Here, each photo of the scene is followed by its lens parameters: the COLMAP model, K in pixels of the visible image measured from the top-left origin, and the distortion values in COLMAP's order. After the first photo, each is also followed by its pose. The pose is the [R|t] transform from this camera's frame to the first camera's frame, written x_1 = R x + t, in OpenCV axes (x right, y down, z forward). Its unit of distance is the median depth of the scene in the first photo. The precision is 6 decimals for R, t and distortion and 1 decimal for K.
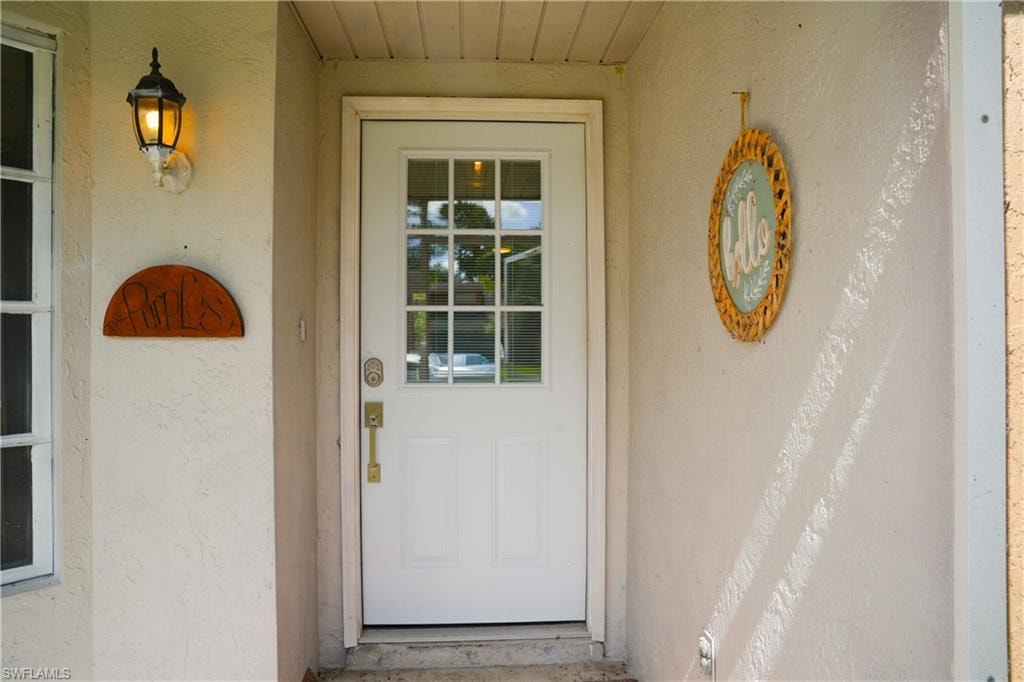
lens RADIAL K [[706.1, 0, 512.2], [0, 706.1, 339.7], [0, 0, 1]] dist [-0.132416, 0.102538]
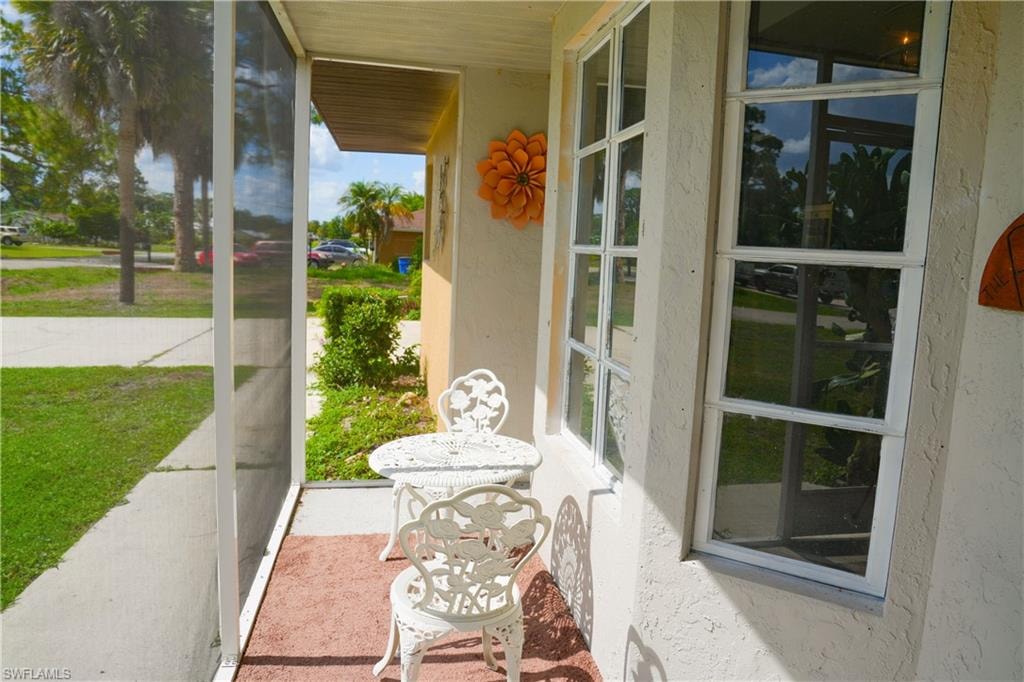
lens RADIAL K [[706.1, 0, 512.2], [0, 706.1, 339.7], [0, 0, 1]] dist [-0.132416, 0.102538]
pose [[0.116231, 0.134652, -0.984052, 0.012434], [-0.031125, 0.990775, 0.131895, -0.046253], [0.992734, 0.015298, 0.119350, 0.465190]]
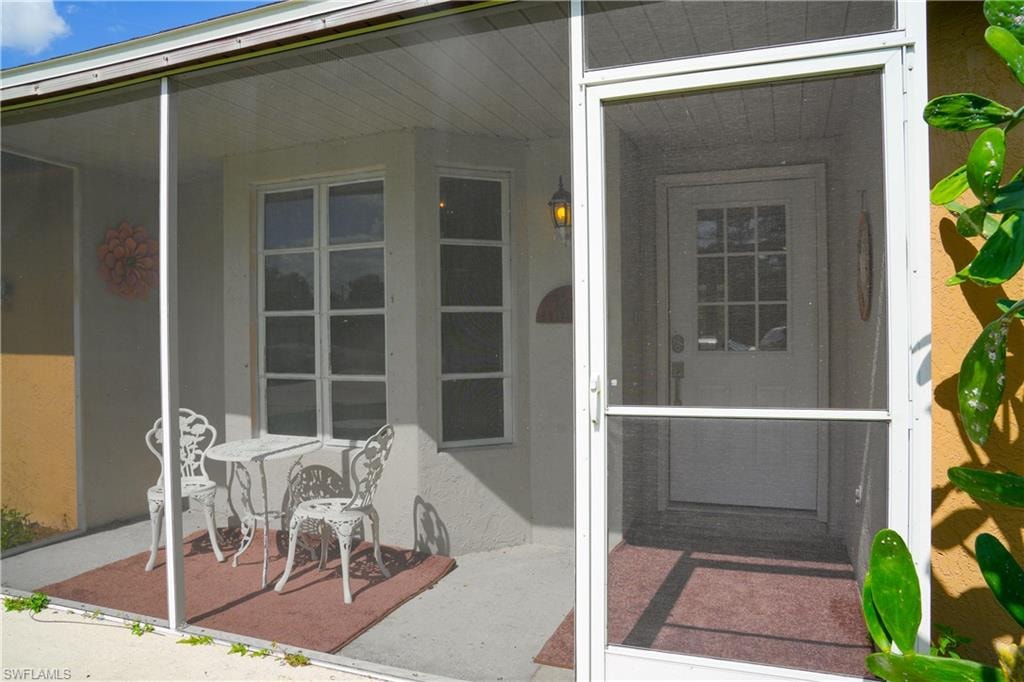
lens RADIAL K [[706.1, 0, 512.2], [0, 706.1, 339.7], [0, 0, 1]] dist [-0.132416, 0.102538]
pose [[0.906982, -0.003690, -0.421153, 0.190607], [0.010447, 0.999851, 0.013738, 0.013915], [0.421040, -0.016860, 0.906885, -0.866808]]
